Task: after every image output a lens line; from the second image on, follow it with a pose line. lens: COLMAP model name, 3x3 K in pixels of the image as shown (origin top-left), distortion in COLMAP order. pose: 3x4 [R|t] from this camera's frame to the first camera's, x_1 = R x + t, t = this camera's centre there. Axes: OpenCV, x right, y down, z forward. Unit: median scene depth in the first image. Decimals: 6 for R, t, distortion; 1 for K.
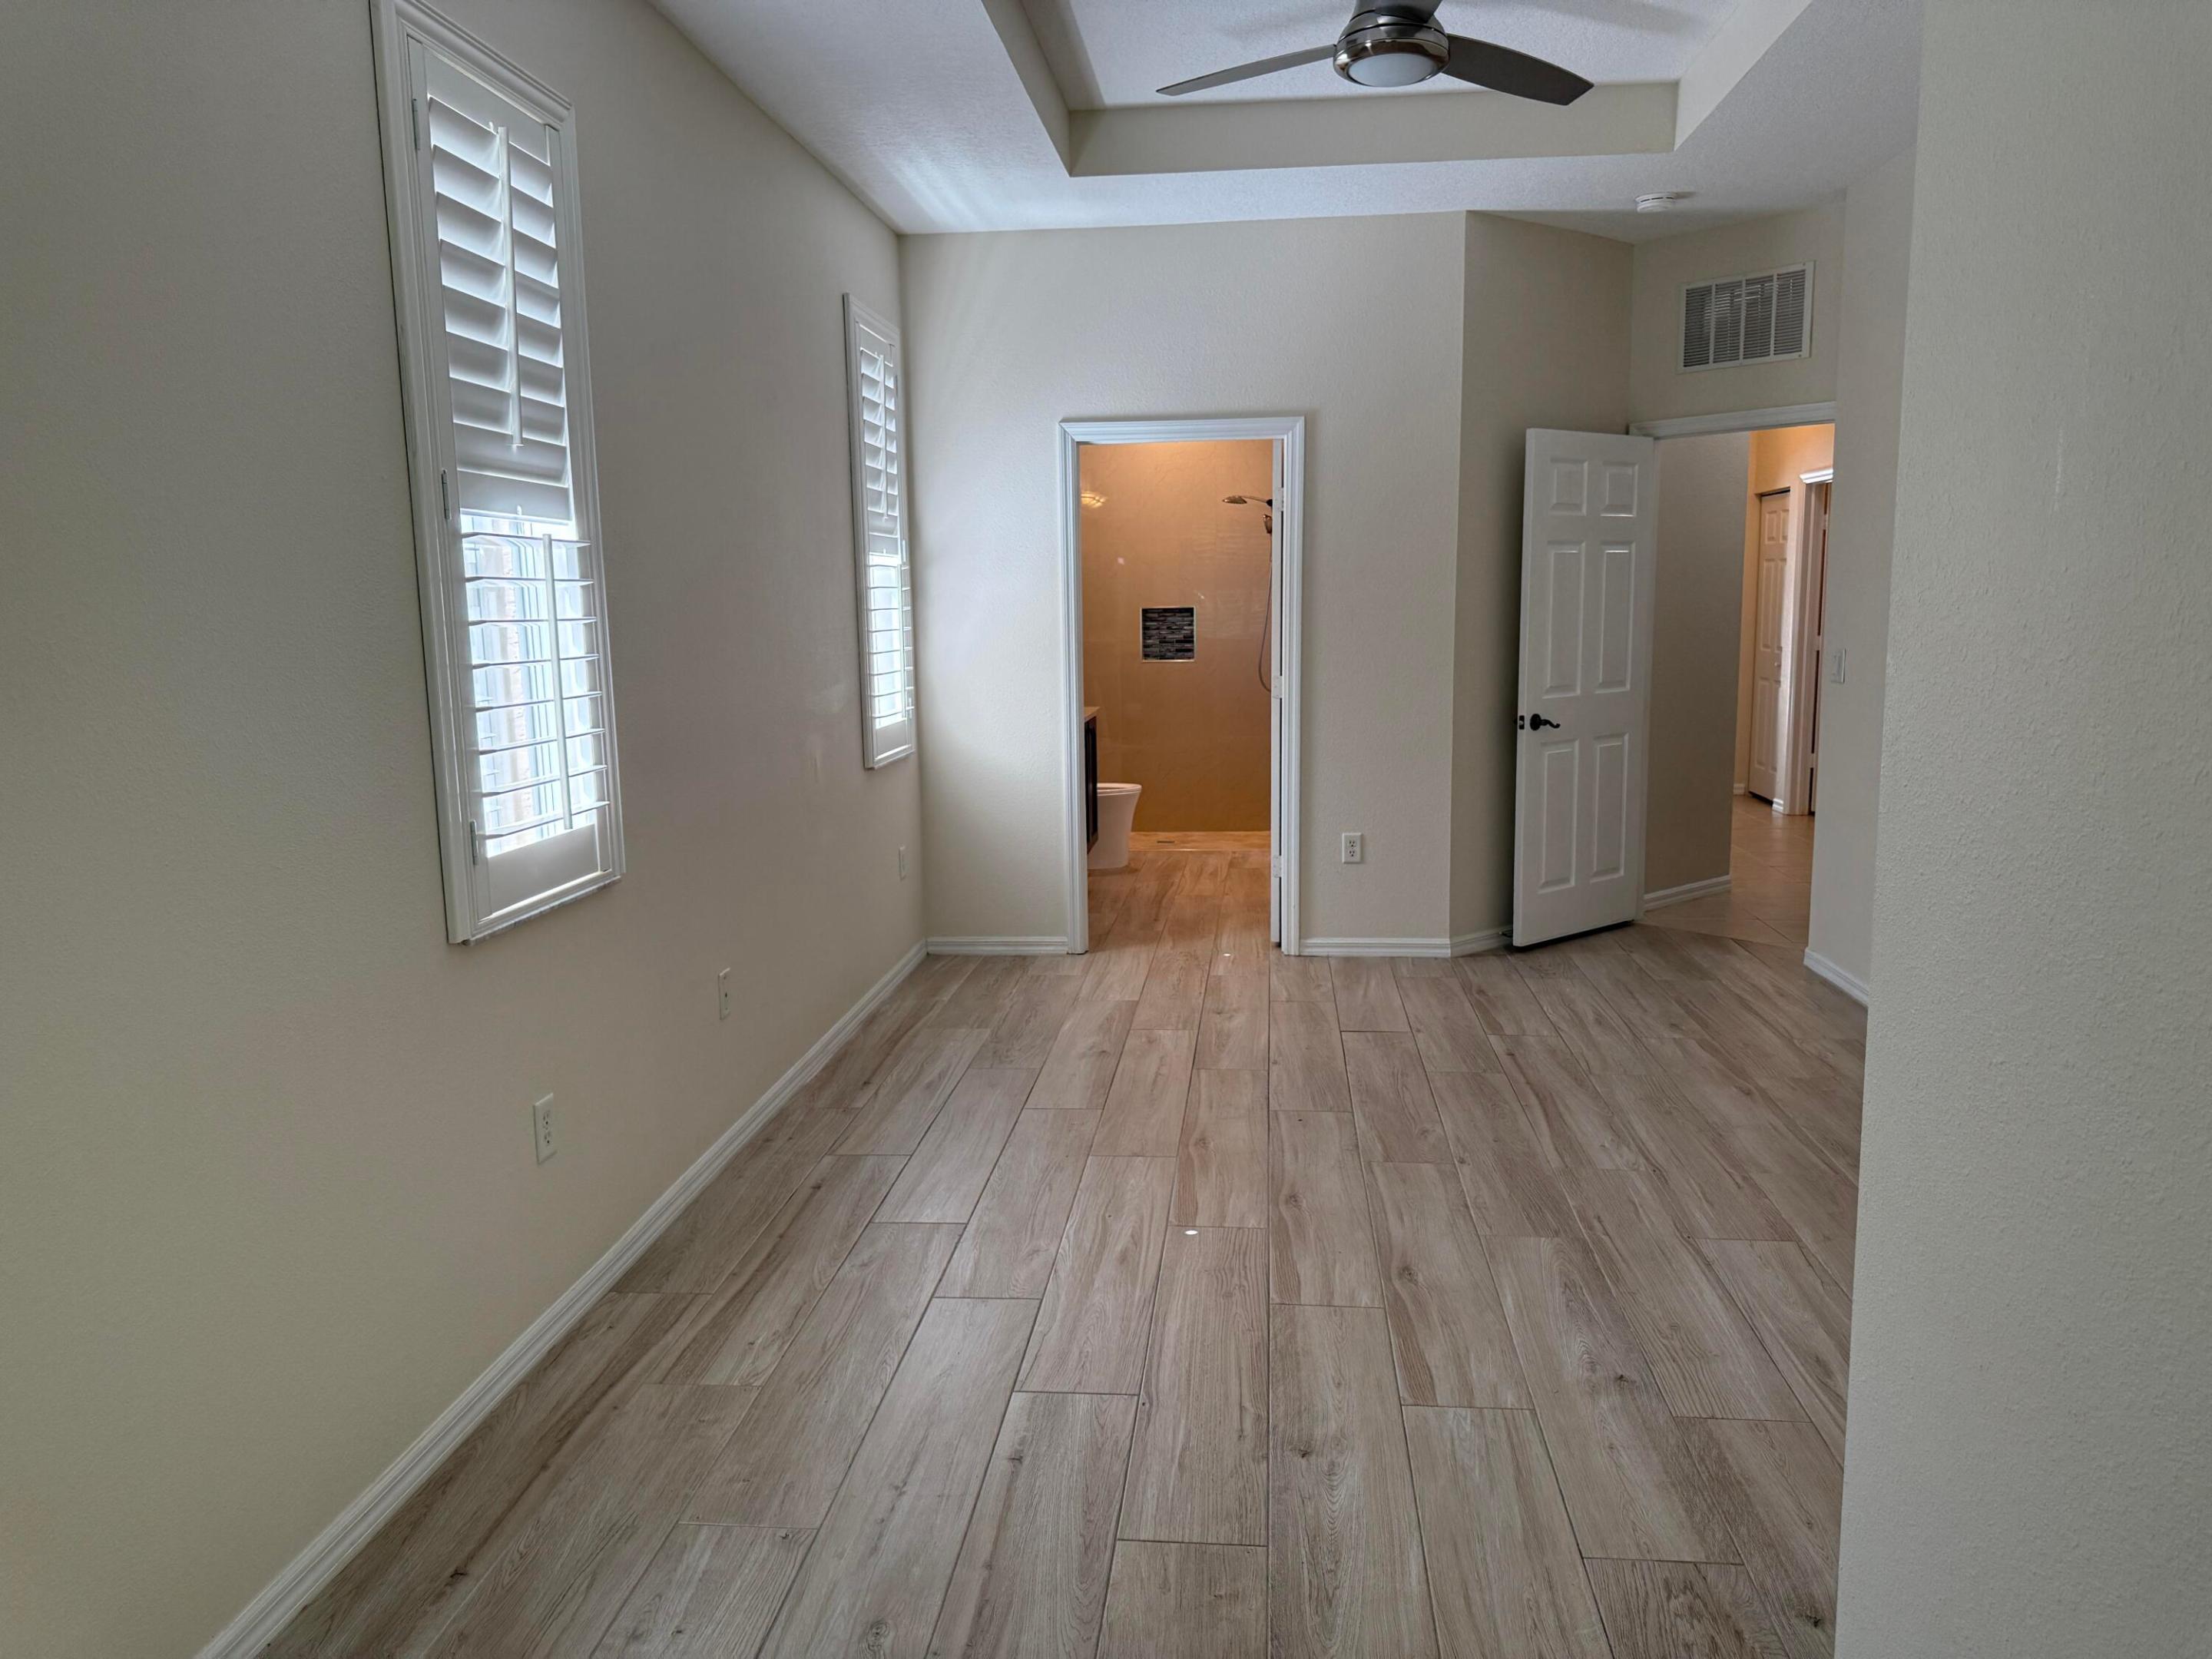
lens RADIAL K [[1577.2, 0, 1101.9], [0, 1577.2, 822.2], [0, 0, 1]] dist [0.068420, -0.012289]
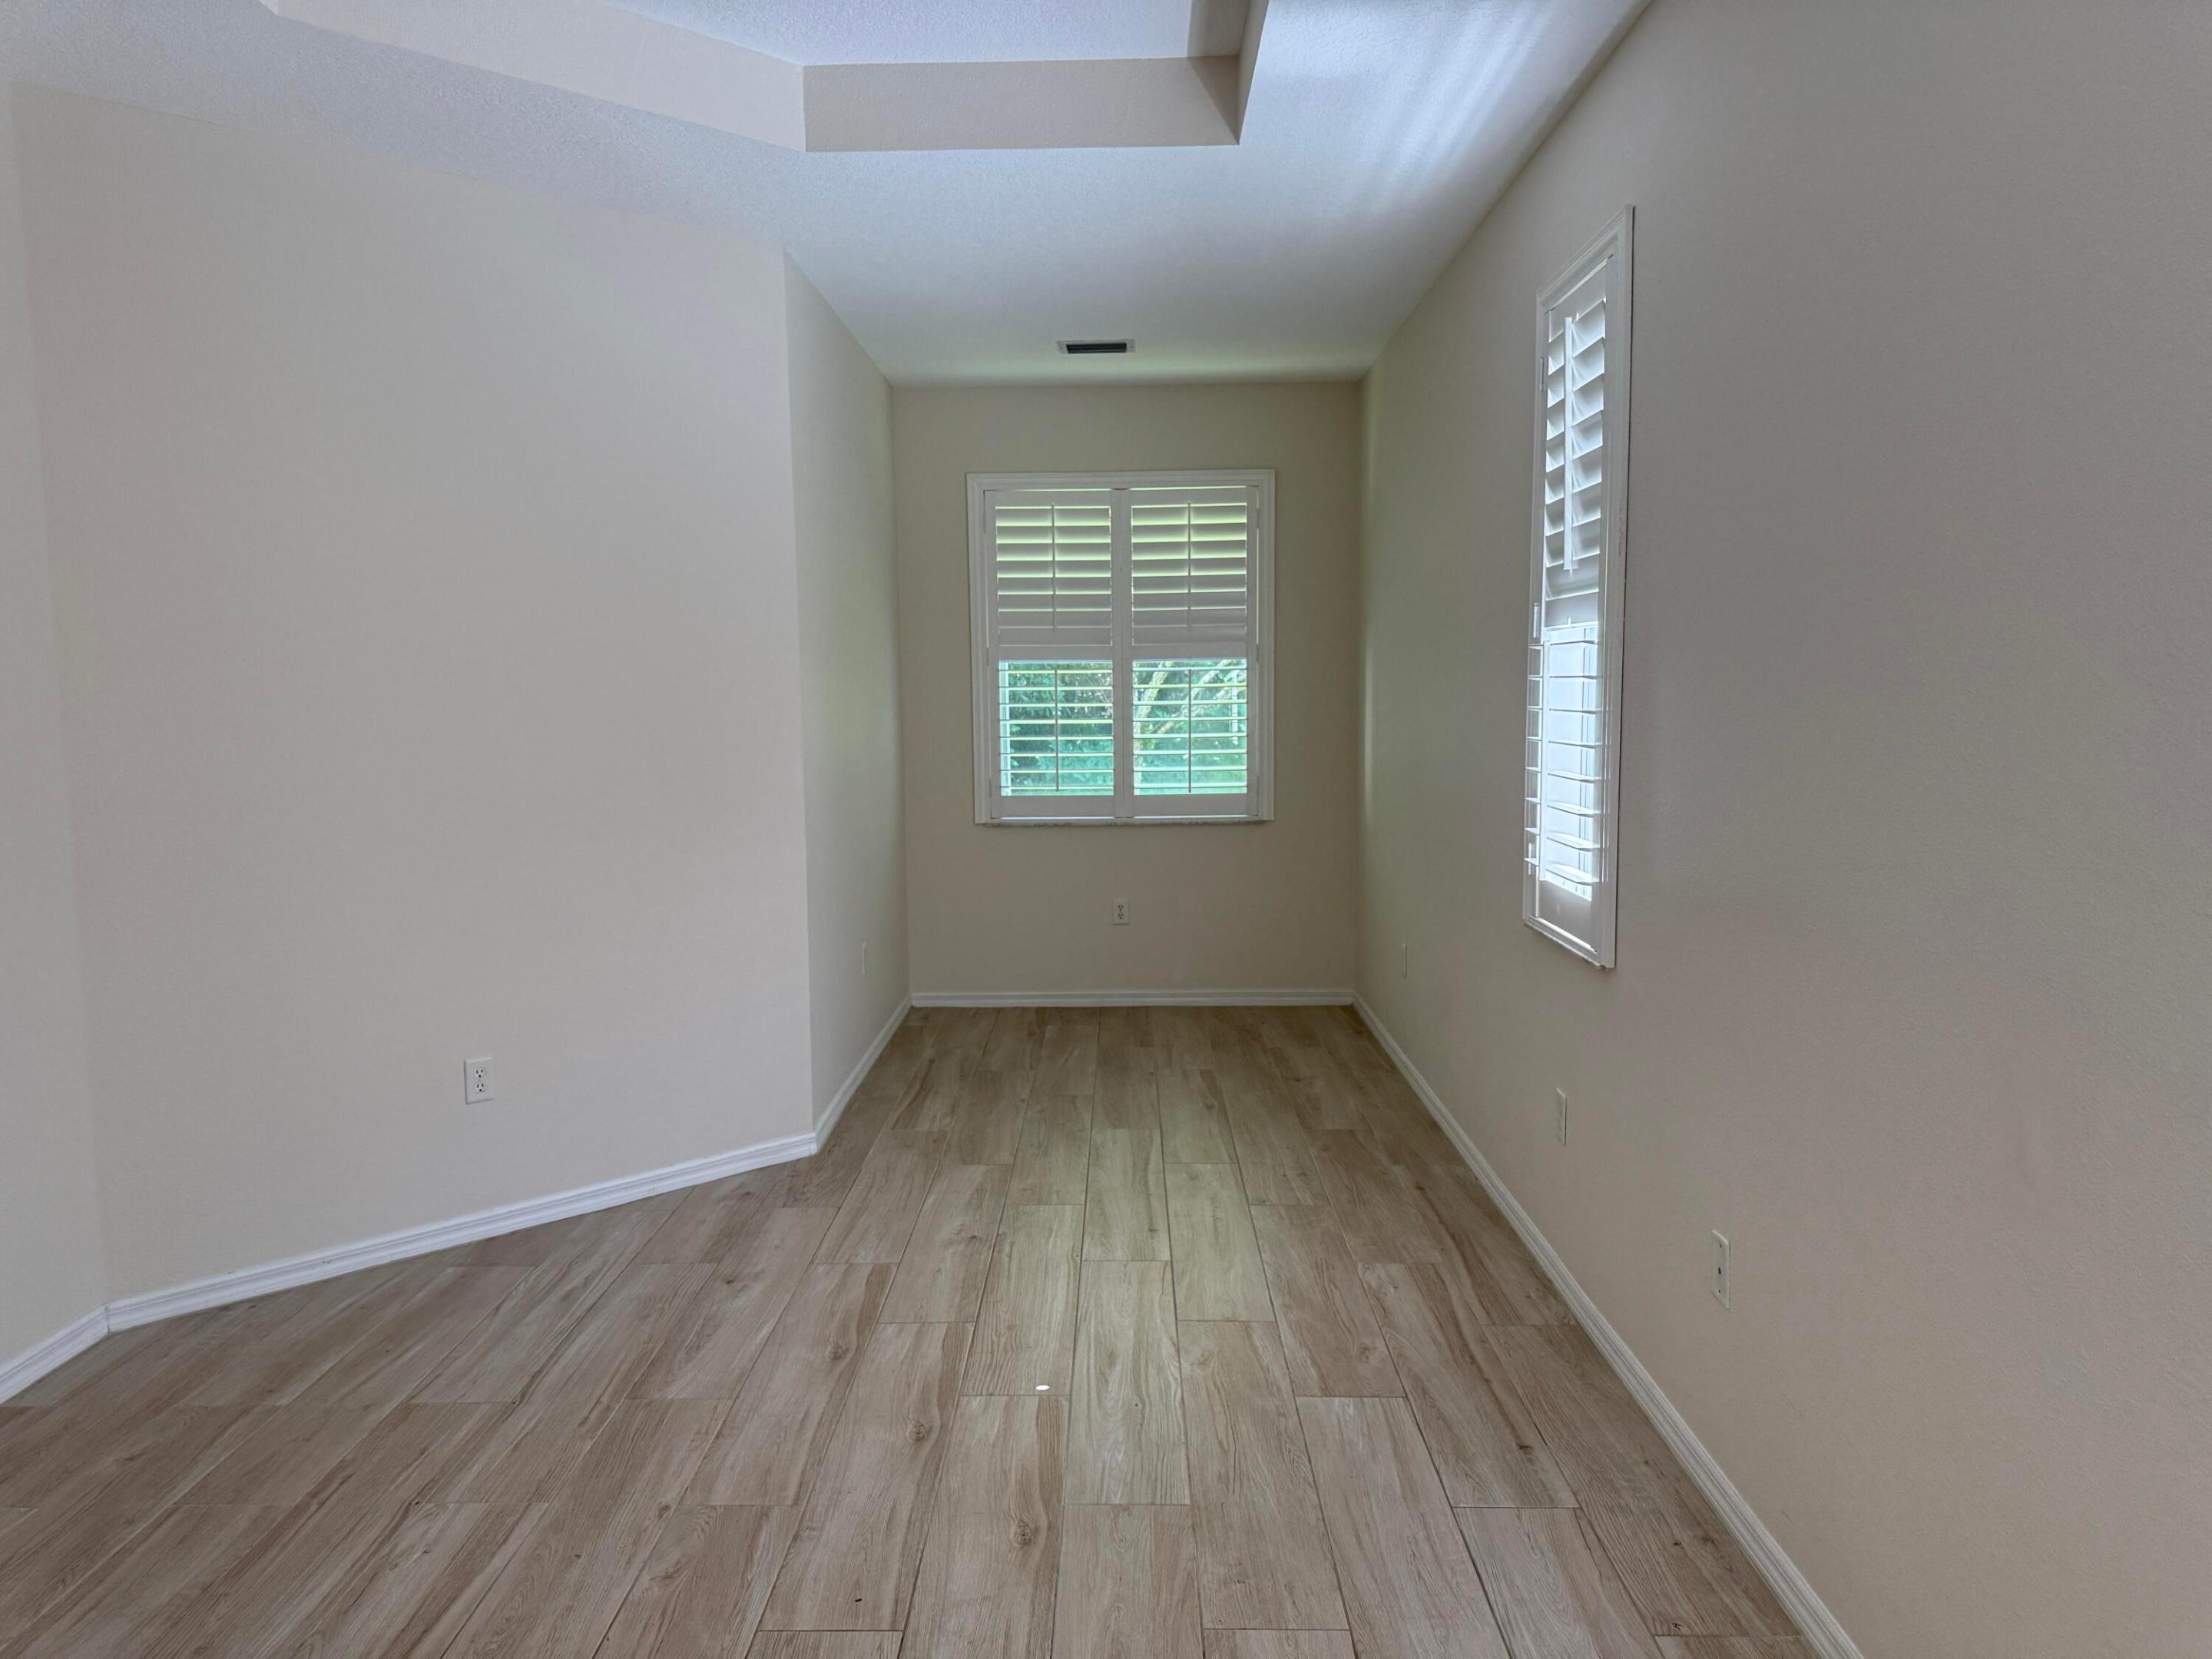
lens RADIAL K [[1577.2, 0, 1099.4], [0, 1577.2, 829.5], [0, 0, 1]] dist [0.068420, -0.012289]
pose [[-0.995413, 0.039115, -0.087305, 0.104499], [0.017617, 0.971935, 0.234589, -0.312572], [0.094031, 0.231975, -0.968166, 2.066795]]
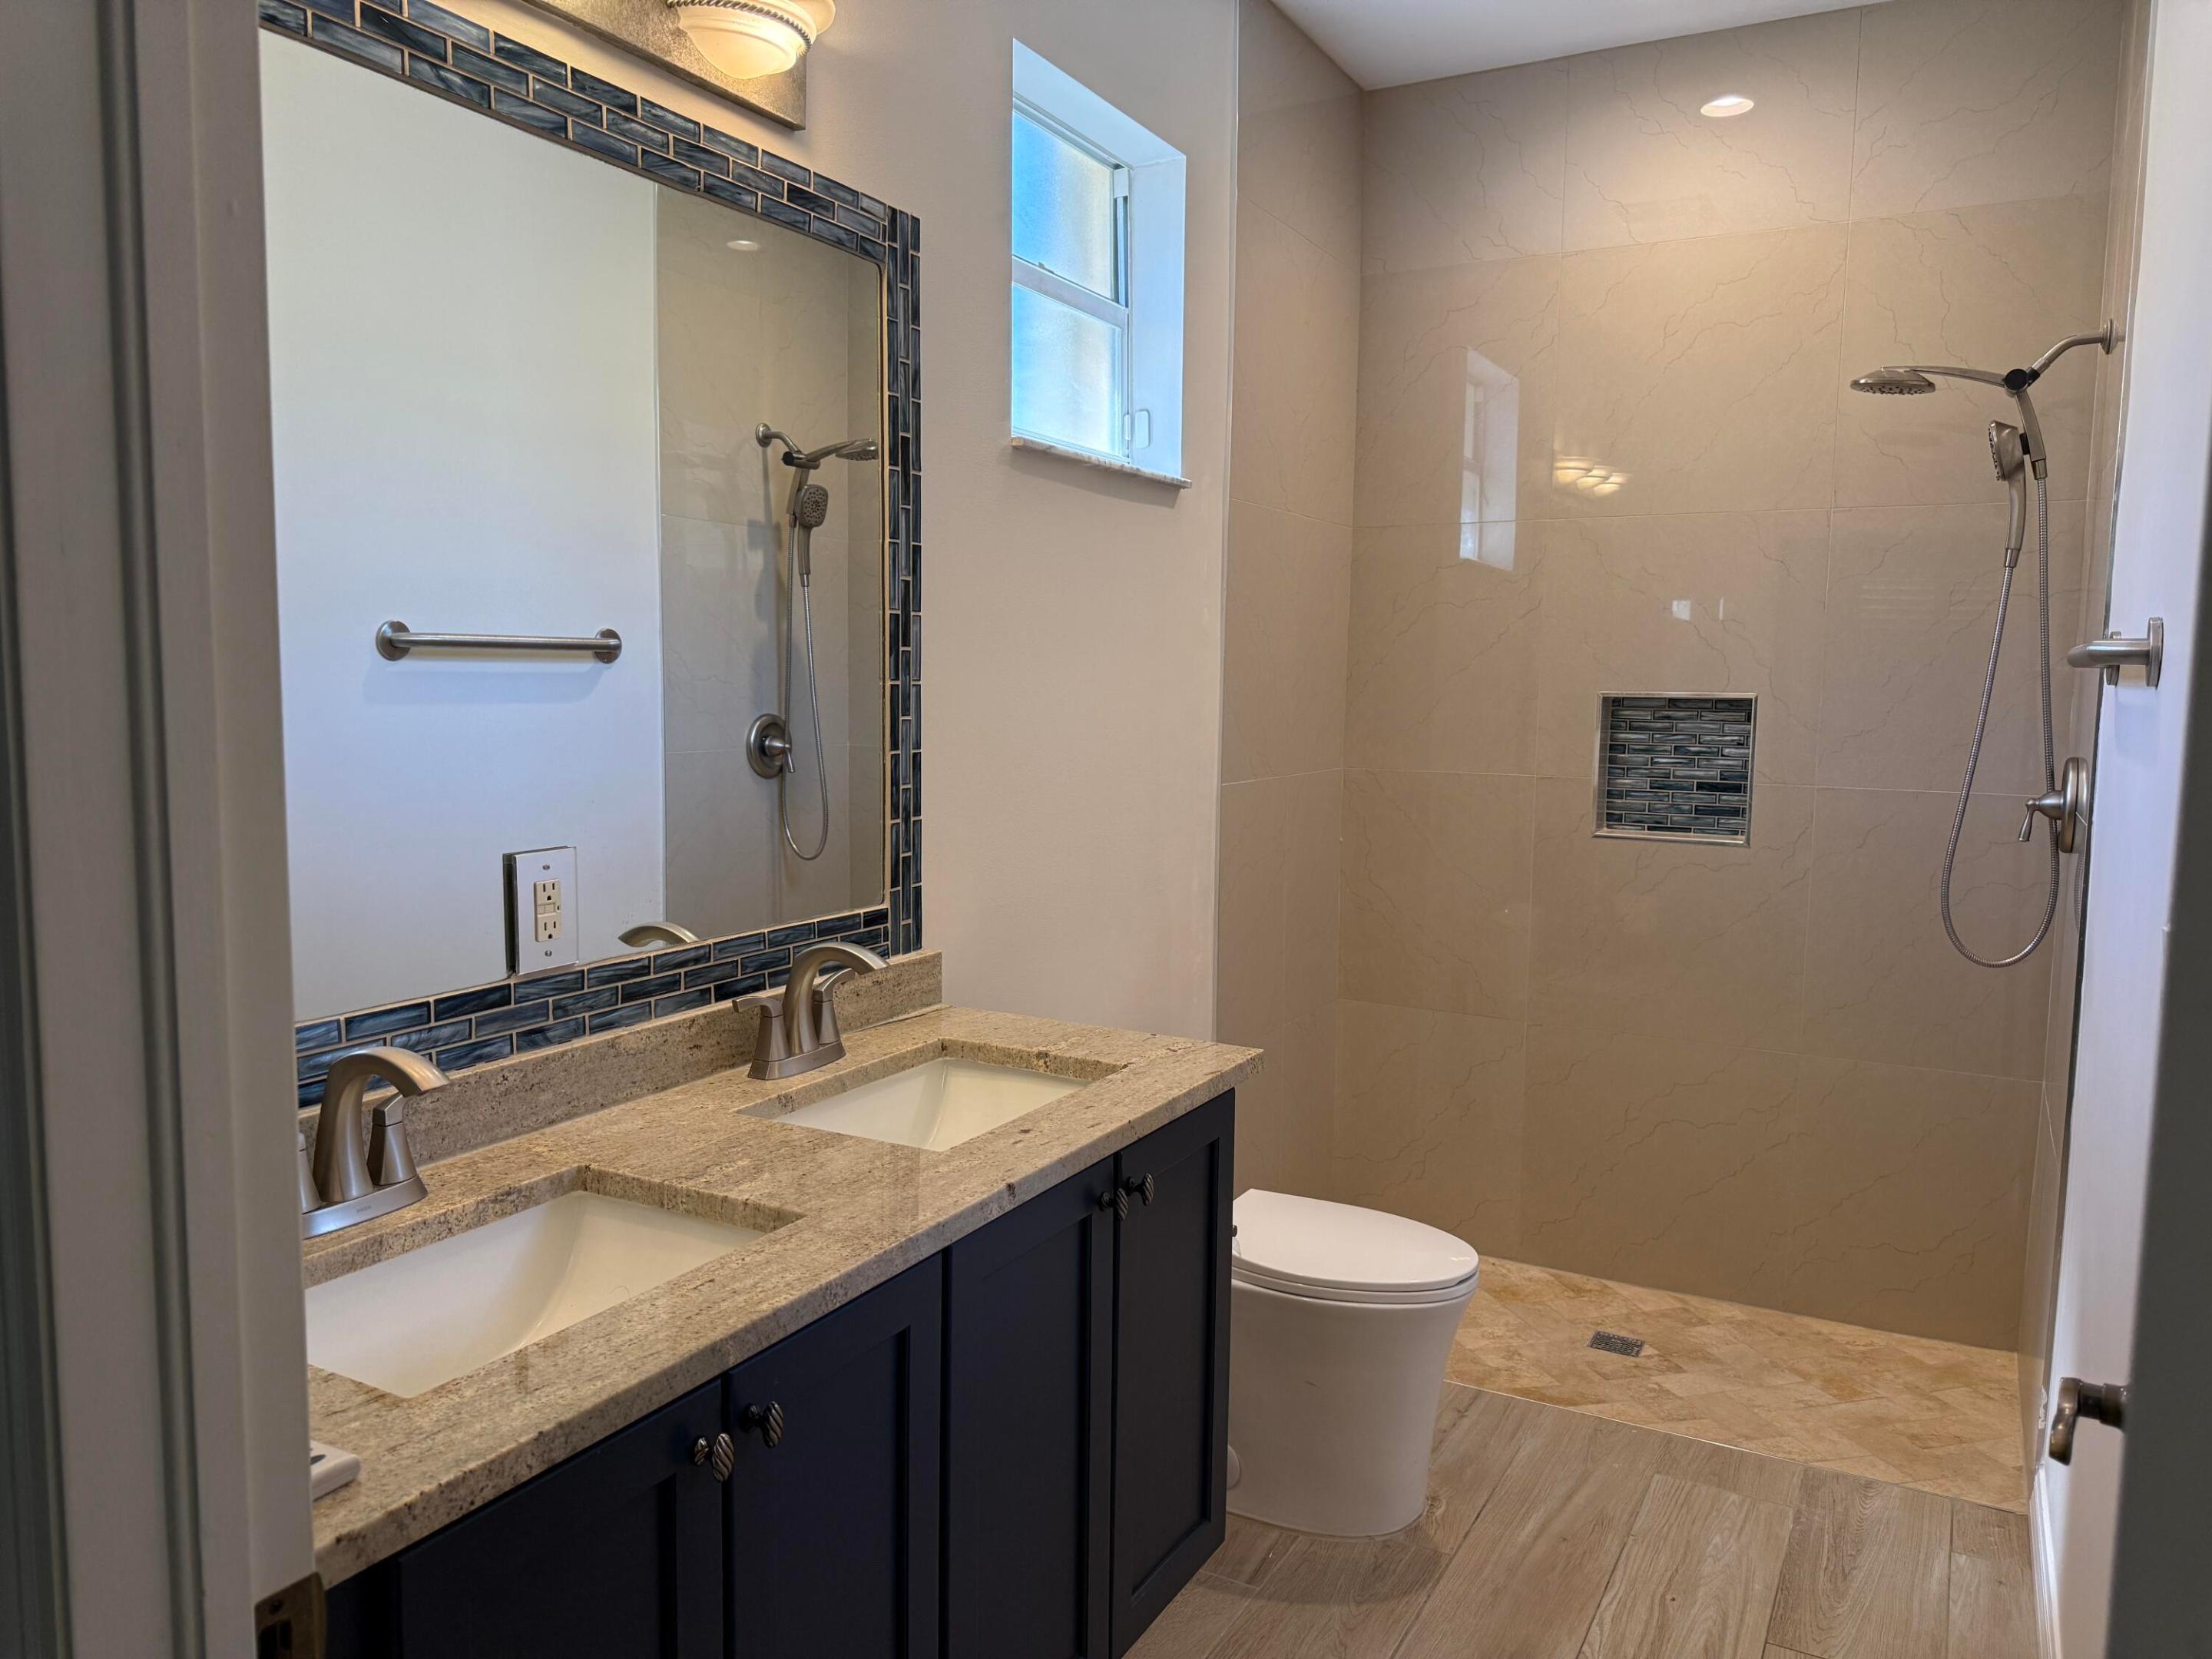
lens RADIAL K [[1577.2, 0, 1102.9], [0, 1577.2, 812.1], [0, 0, 1]] dist [0.068420, -0.012289]
pose [[0.919260, 0.061887, -0.388756, 0.032421], [-0.083625, 0.995725, -0.039230, -0.041026], [0.384667, 0.068572, 0.920505, 0.300178]]
